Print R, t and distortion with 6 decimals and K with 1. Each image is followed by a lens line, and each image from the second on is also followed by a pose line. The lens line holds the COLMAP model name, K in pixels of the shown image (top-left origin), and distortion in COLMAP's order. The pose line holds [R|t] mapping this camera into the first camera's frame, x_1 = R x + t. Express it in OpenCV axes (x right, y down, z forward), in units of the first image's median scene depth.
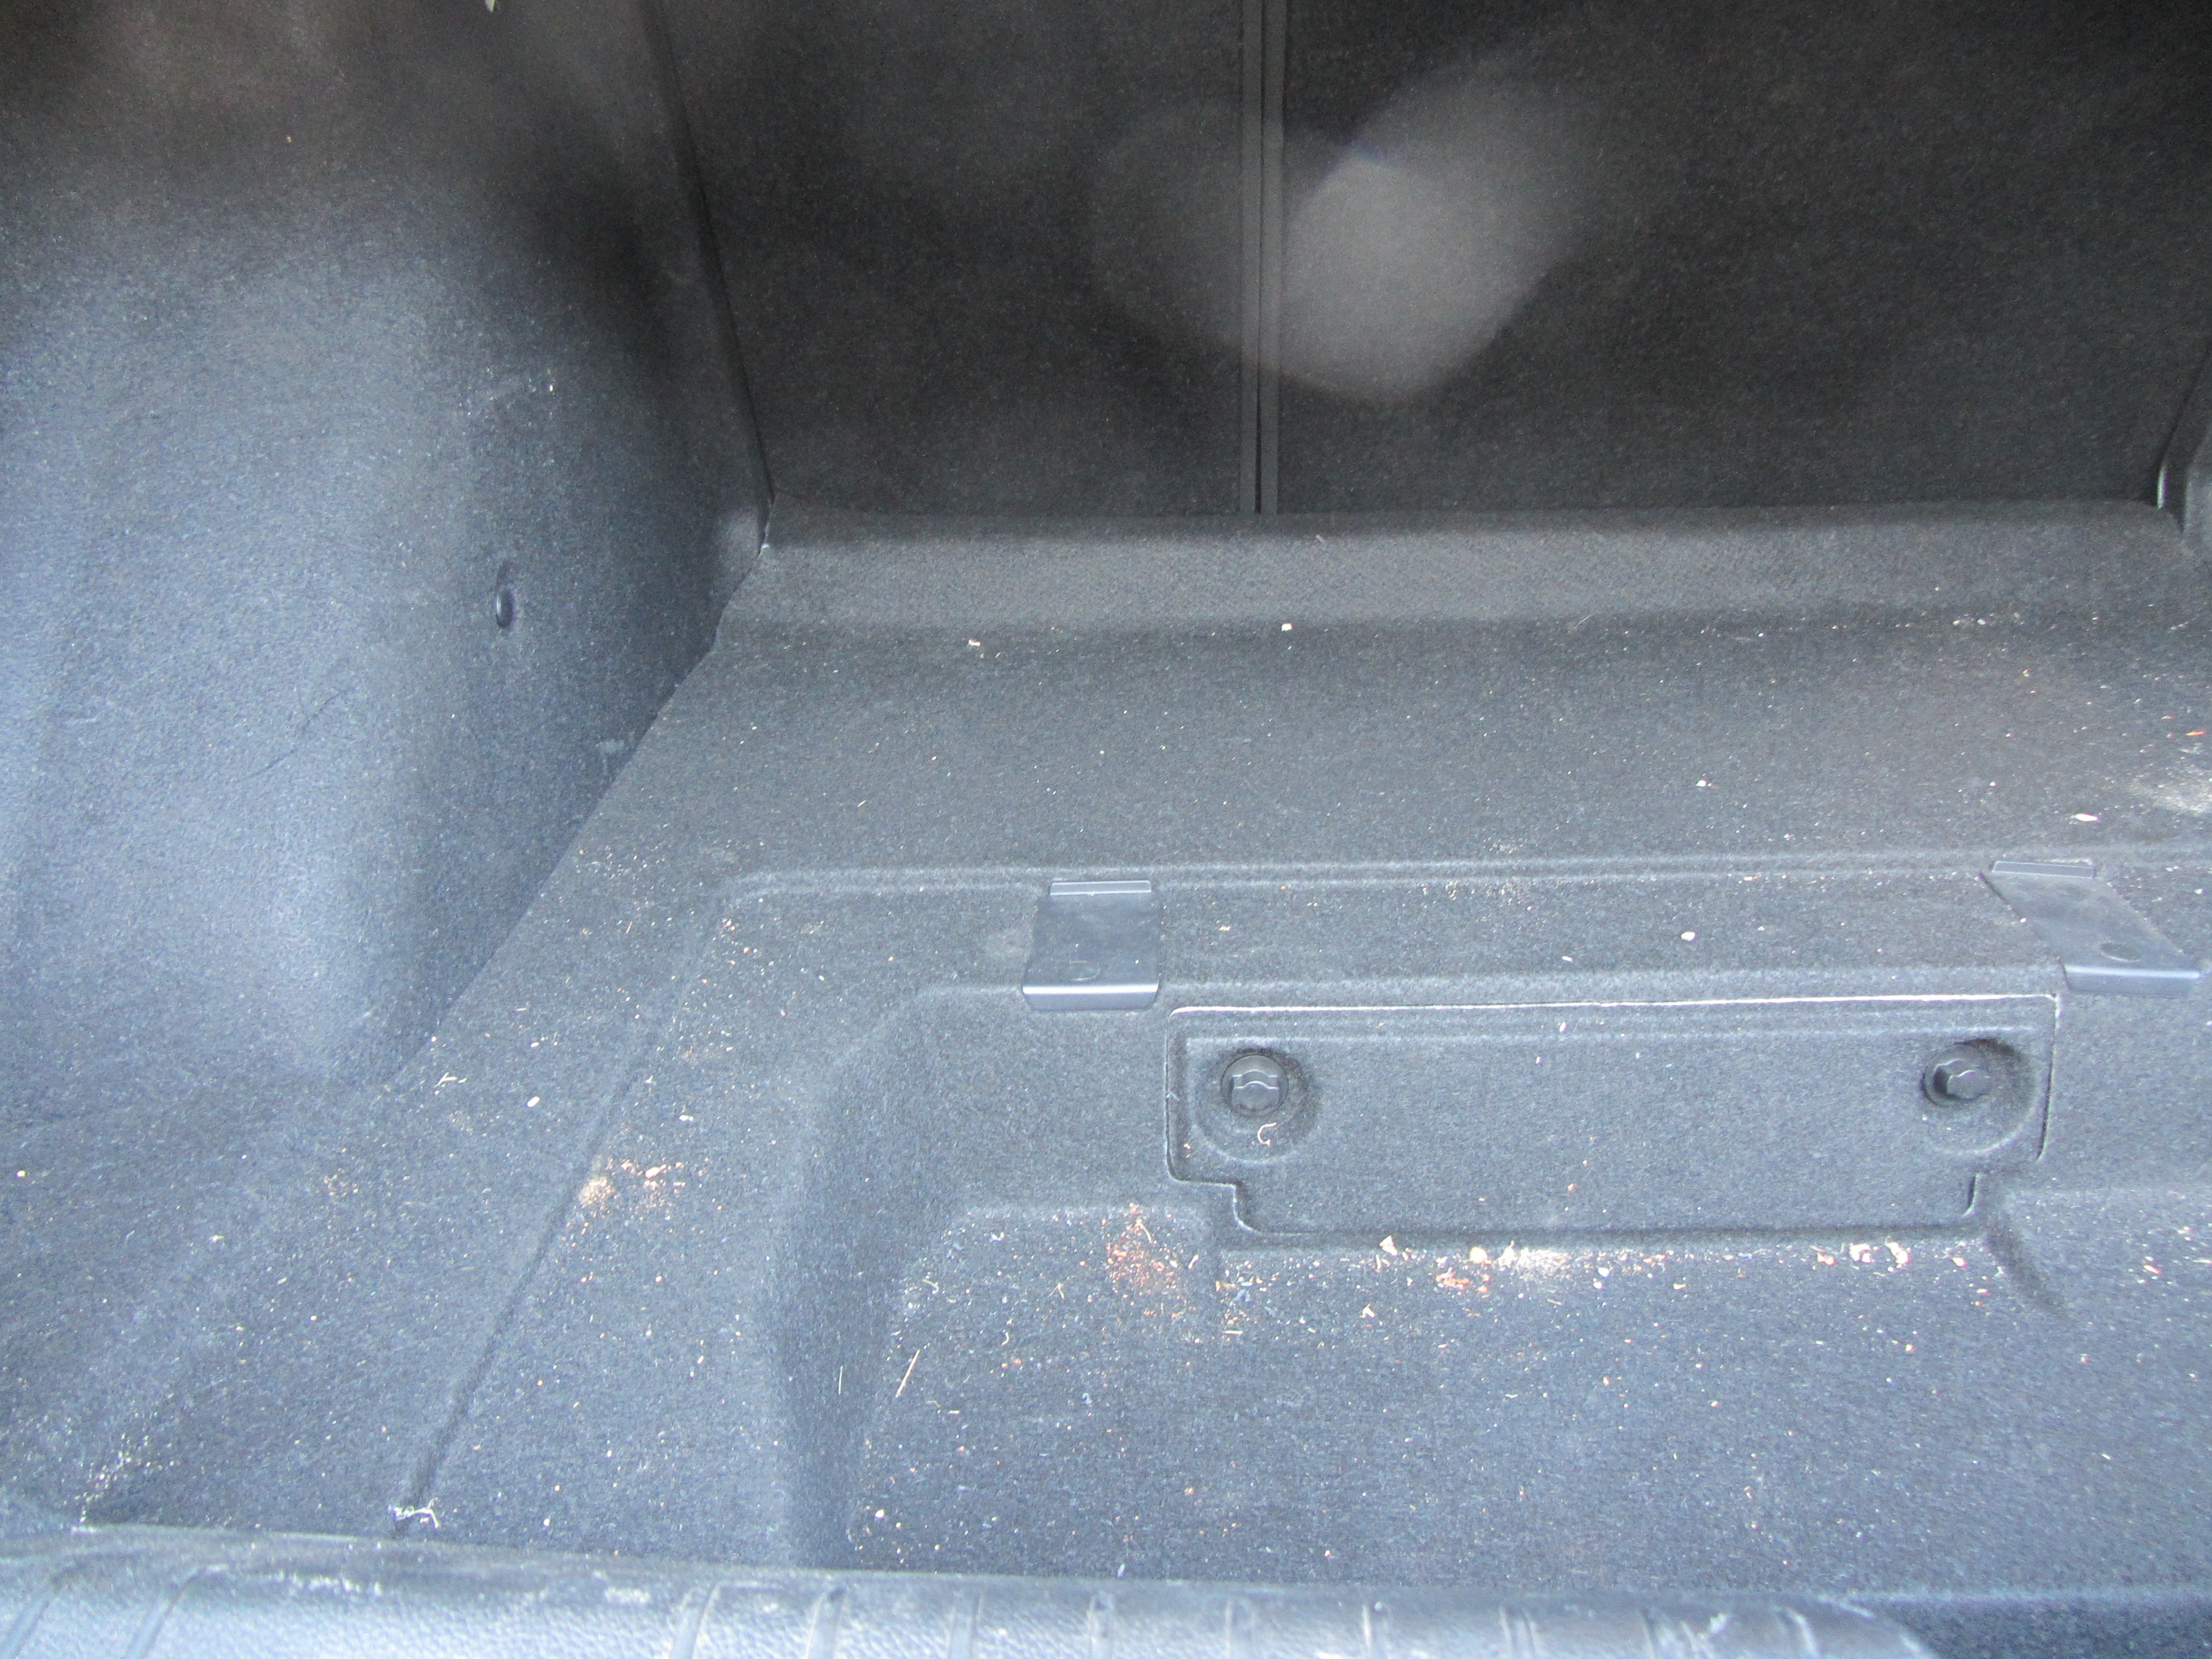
lens RADIAL K [[1862.0, 0, 1109.3], [0, 1862.0, 808.7], [0, 0, 1]] dist [-0.062833, 0.017981]
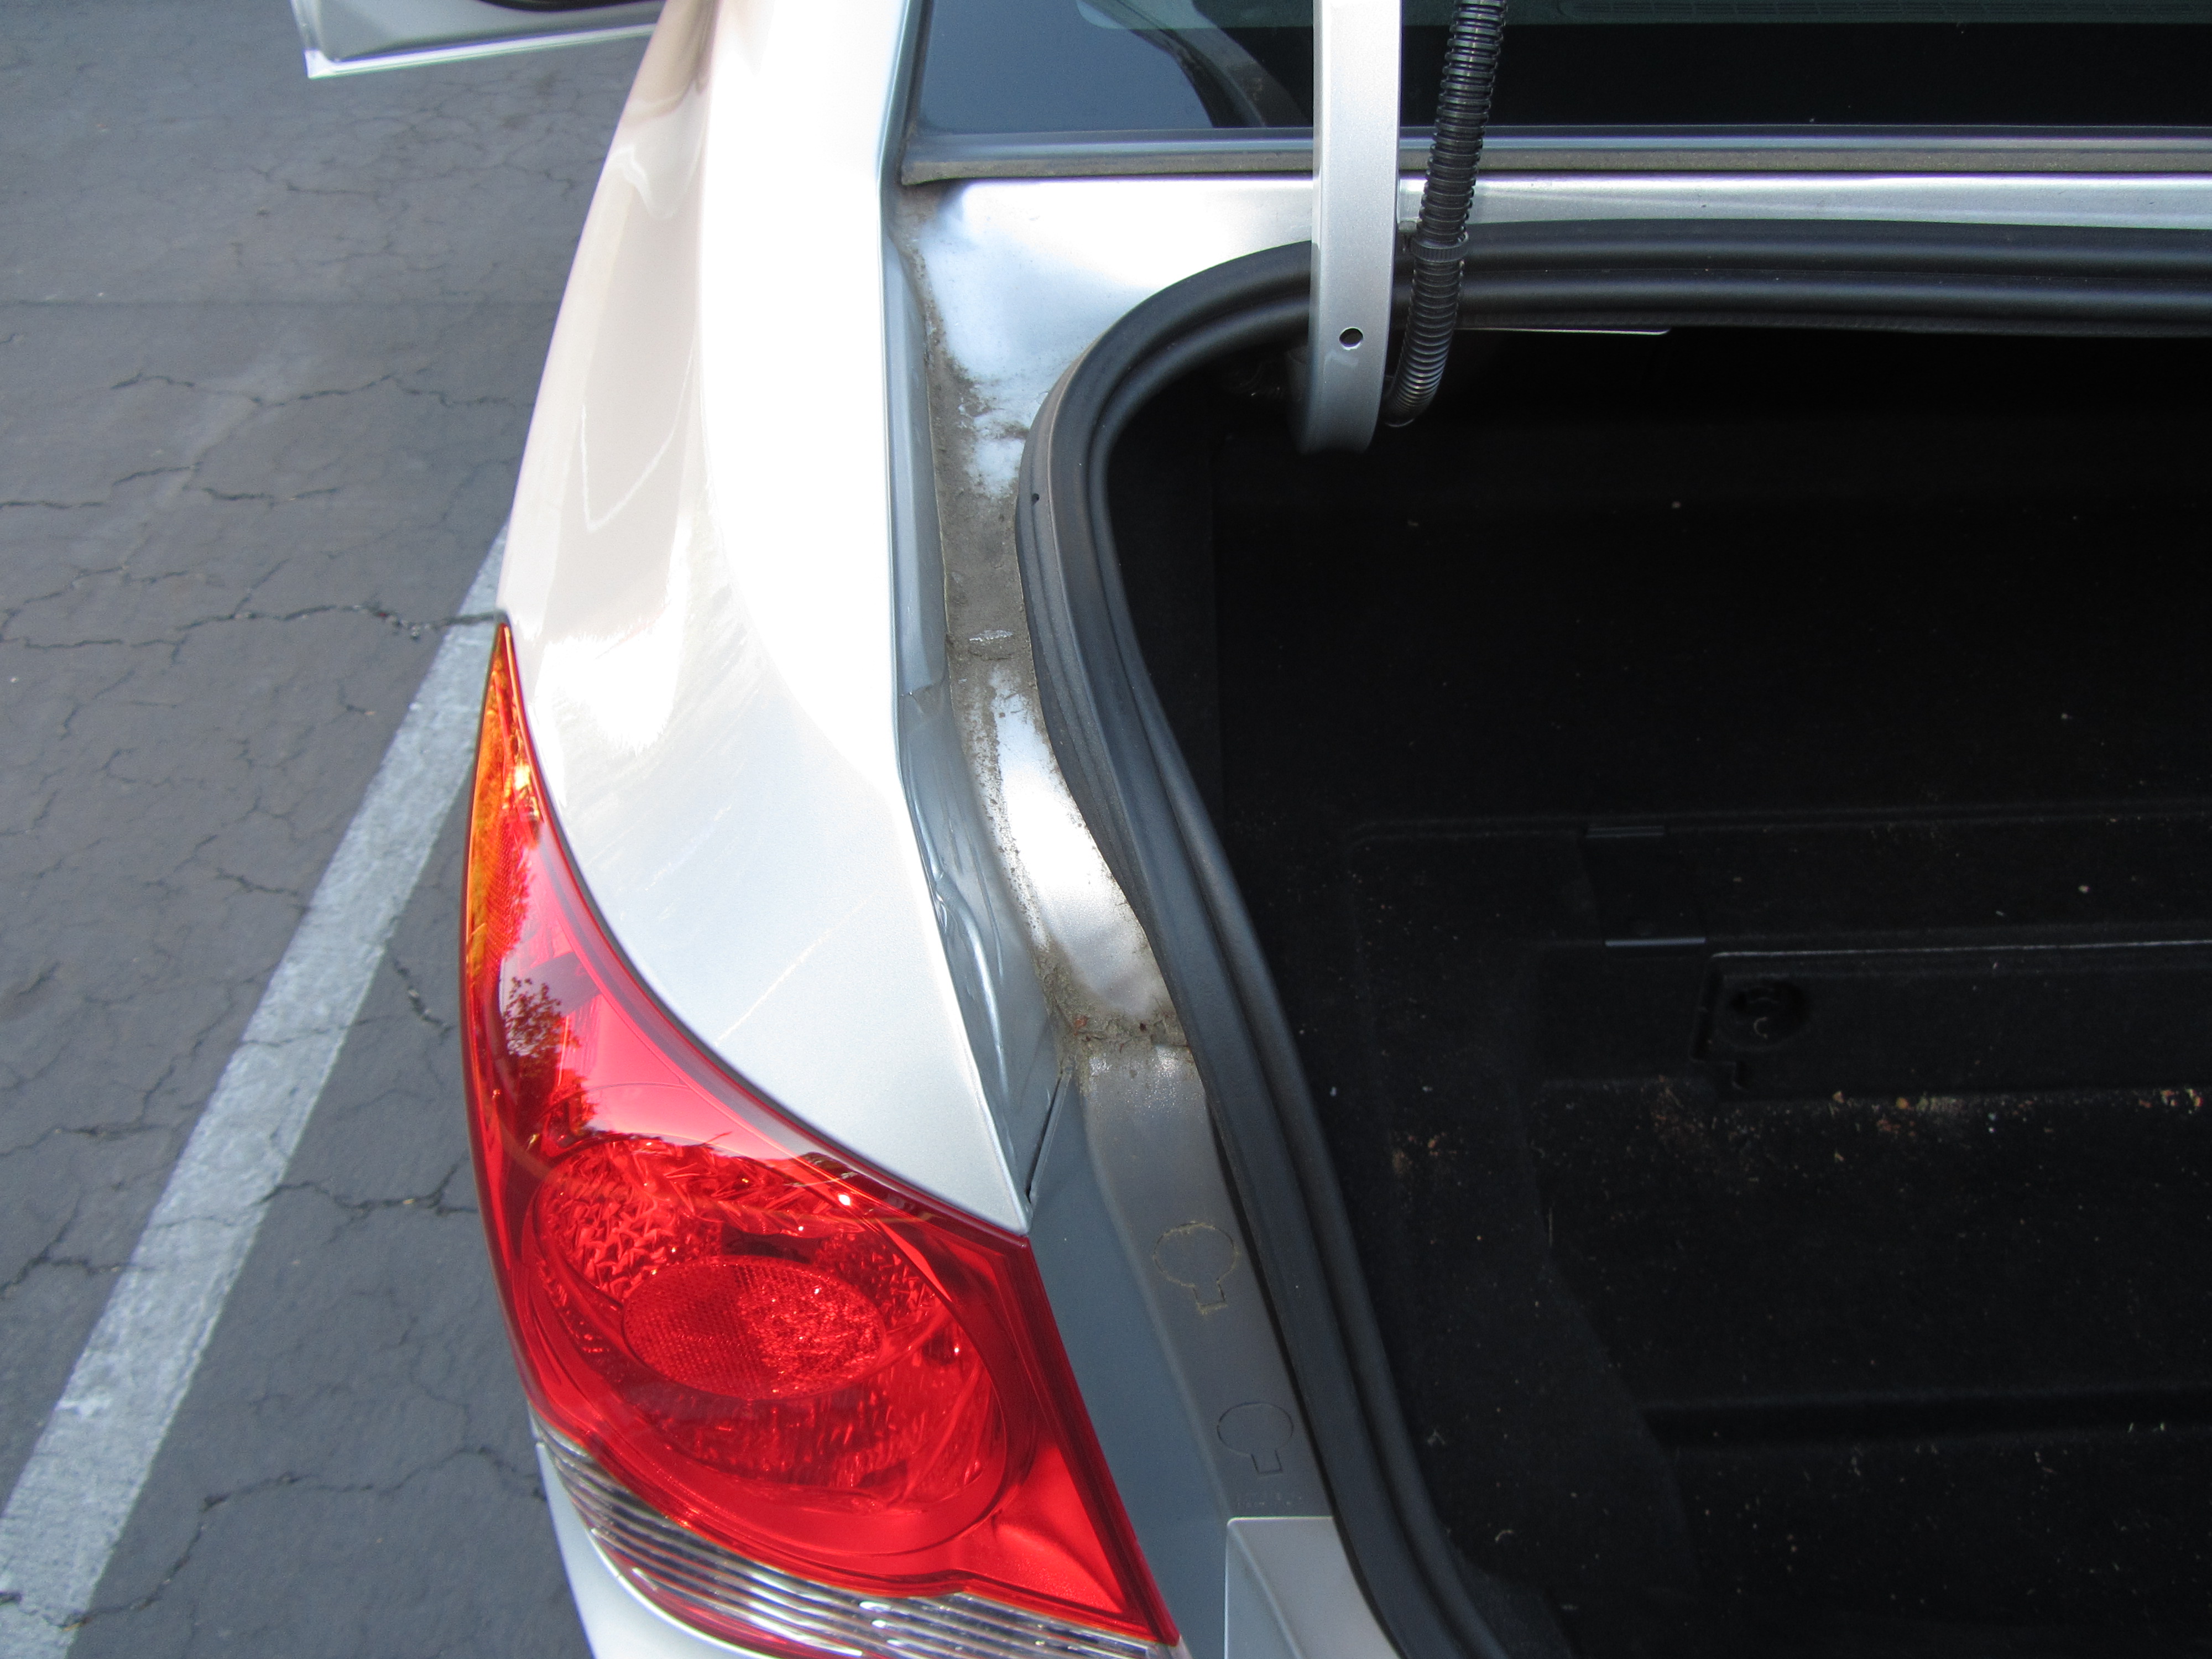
lens RADIAL K [[1862.0, 0, 1098.8], [0, 1862.0, 841.7], [0, 0, 1]] dist [-0.062833, 0.017981]
pose [[0.999156, -0.026771, 0.031170, -0.450058], [0.014837, 0.942504, 0.333866, -0.422825], [-0.038316, -0.333122, 0.942105, -0.226003]]
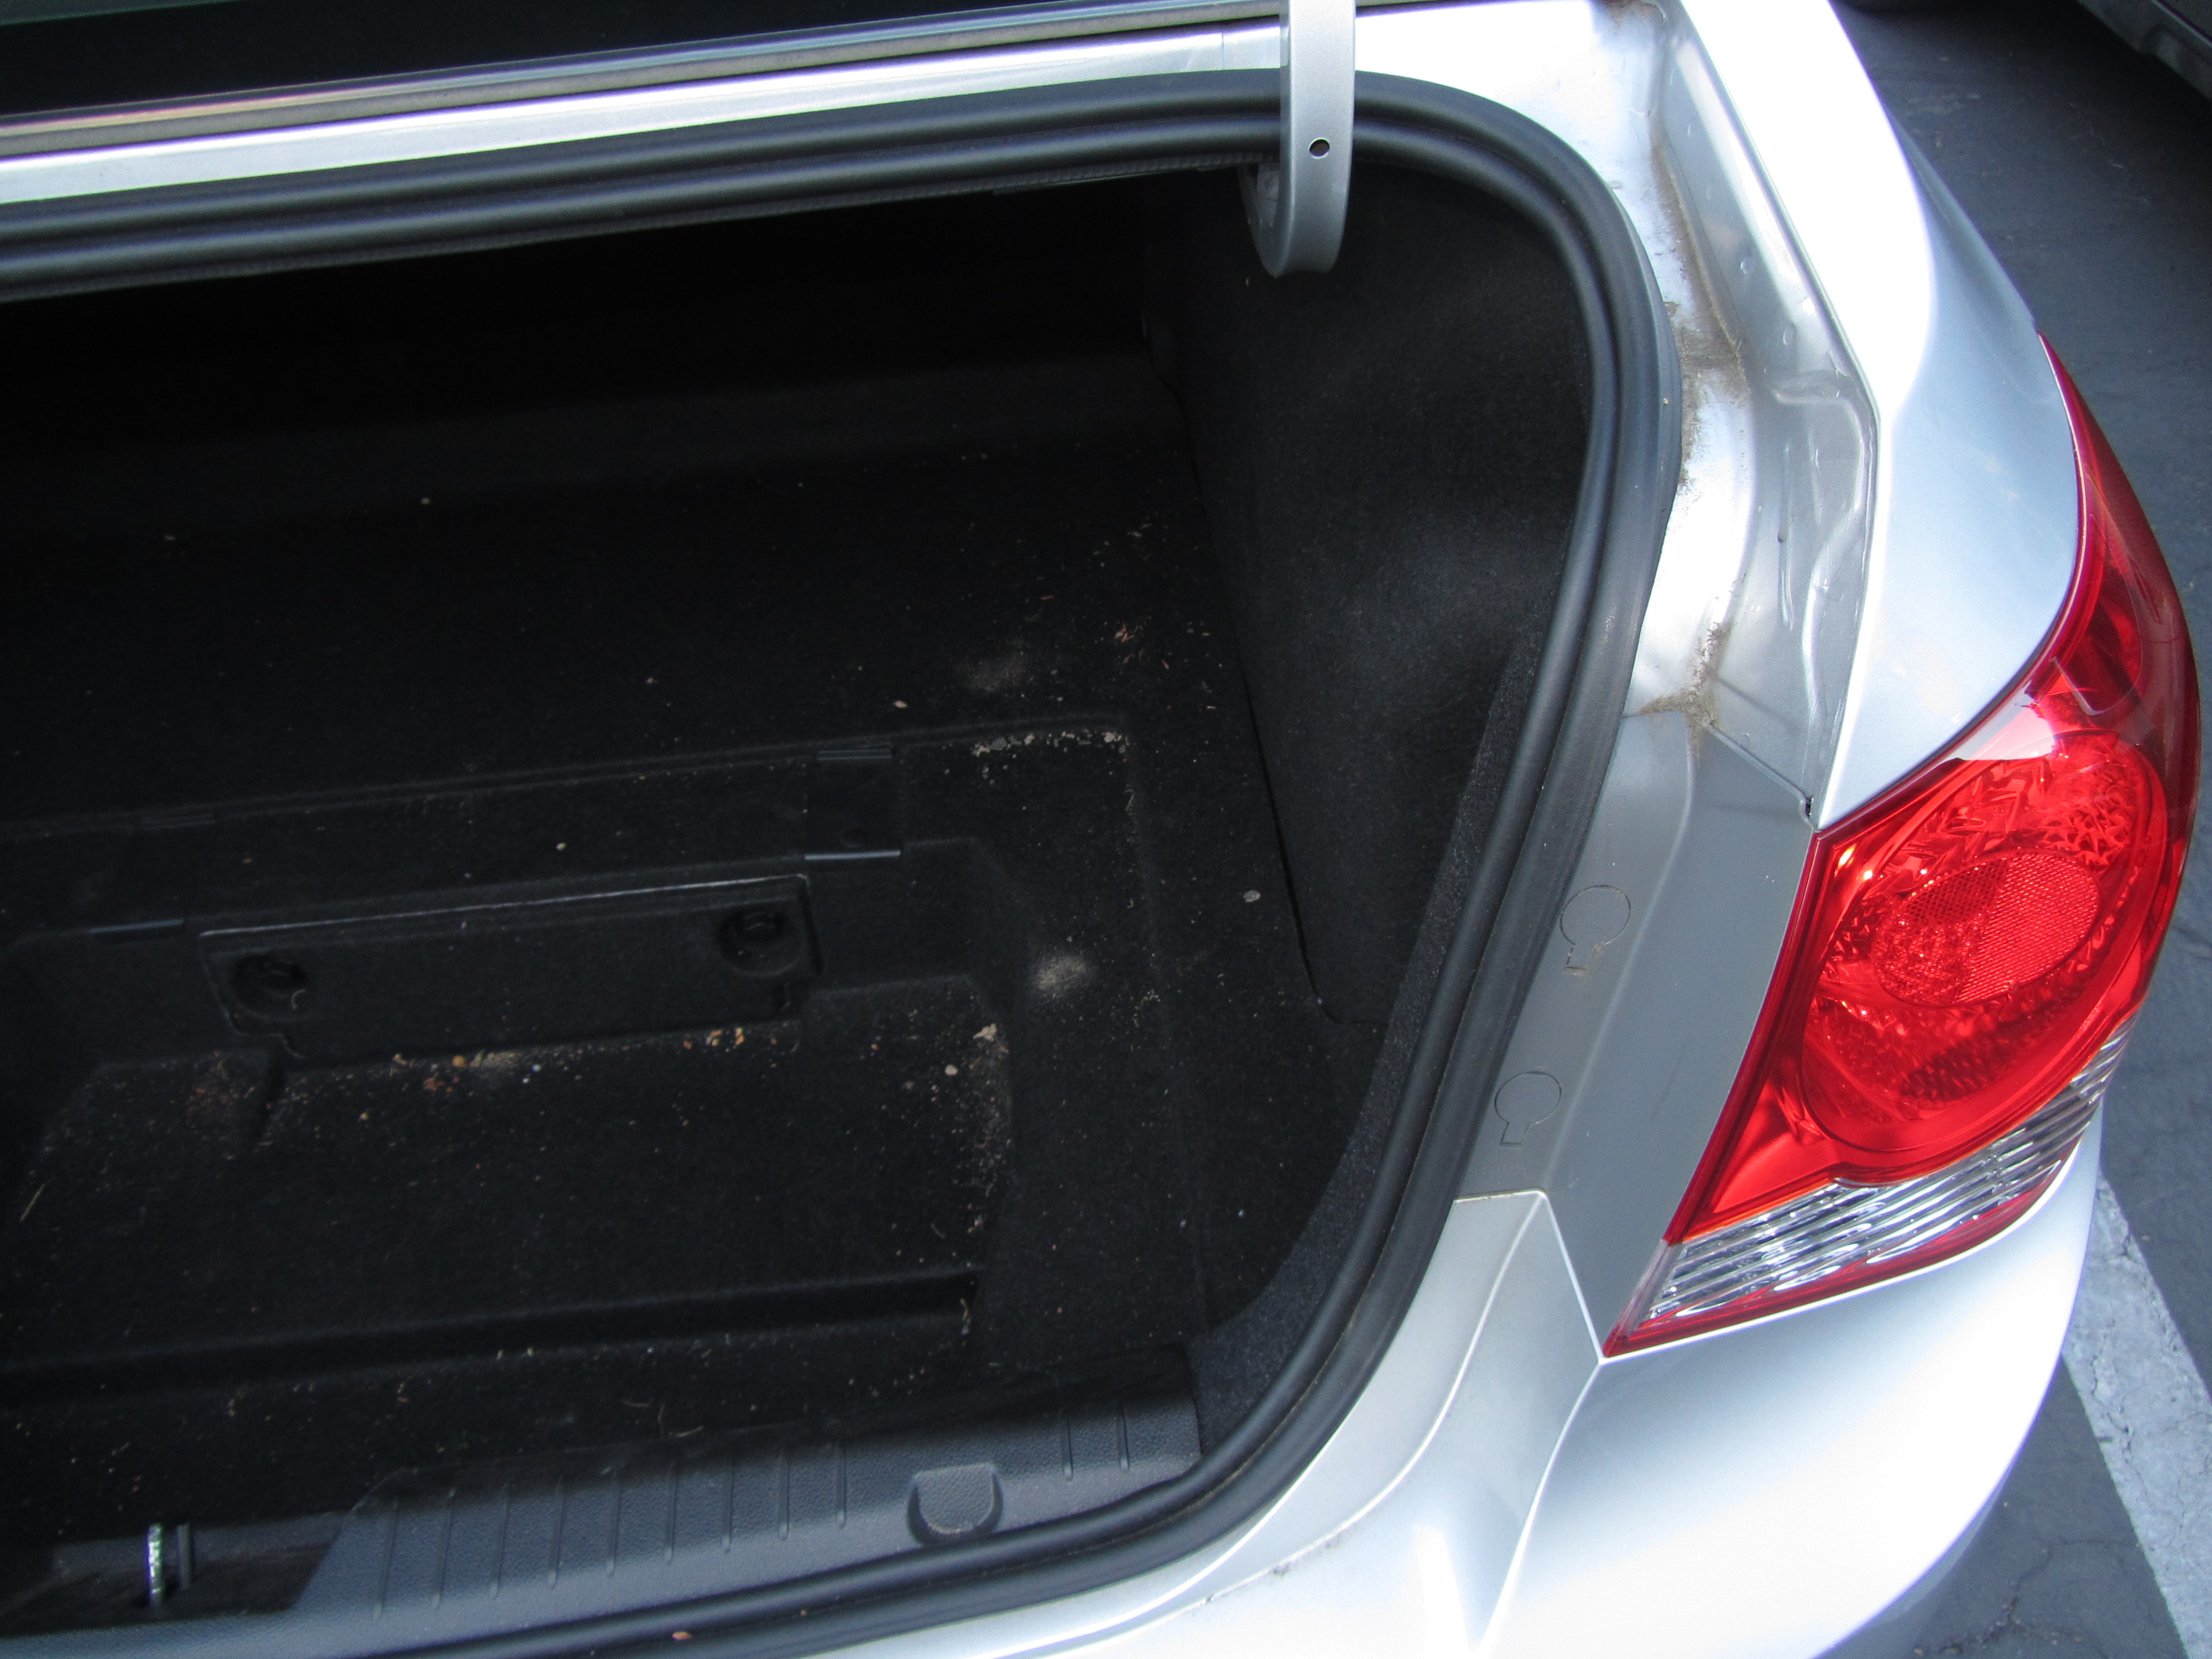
lens RADIAL K [[1862.0, 0, 1200.0], [0, 1862.0, 846.4], [0, 0, 1]] dist [-0.062833, 0.017981]
pose [[0.989530, -0.099253, 0.104781, 0.651527], [0.057566, 0.937171, 0.344088, -0.392918], [-0.132350, -0.334454, 0.933072, -0.394522]]
